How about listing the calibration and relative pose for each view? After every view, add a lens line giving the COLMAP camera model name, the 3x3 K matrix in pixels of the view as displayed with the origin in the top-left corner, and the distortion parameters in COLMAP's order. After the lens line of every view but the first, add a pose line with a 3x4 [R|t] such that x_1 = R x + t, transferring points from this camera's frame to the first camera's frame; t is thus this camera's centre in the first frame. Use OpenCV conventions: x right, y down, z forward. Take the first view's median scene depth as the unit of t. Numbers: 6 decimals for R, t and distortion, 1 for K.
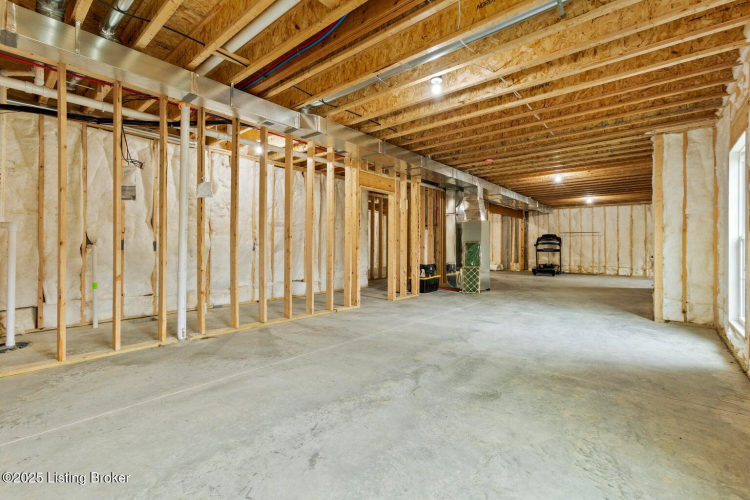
lens RADIAL K [[331.1, 0, 373.0], [0, 331.1, 248.5], [0, 0, 1]] dist [-0.006987, 0.005303]
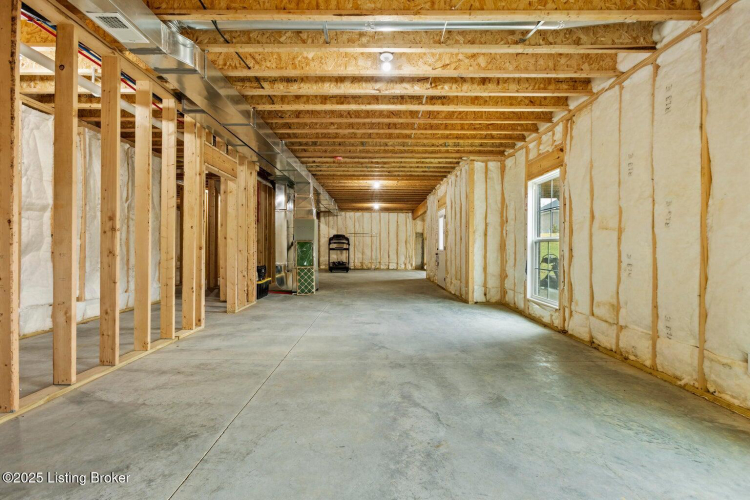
lens RADIAL K [[331.1, 0, 373.5], [0, 331.1, 247.2], [0, 0, 1]] dist [-0.006987, 0.005303]
pose [[0.767963, 0.000311, 0.640494, -0.328350], [-0.000421, 1.000000, 0.000019, -0.003016], [-0.640494, -0.000284, 0.767963, 0.289842]]
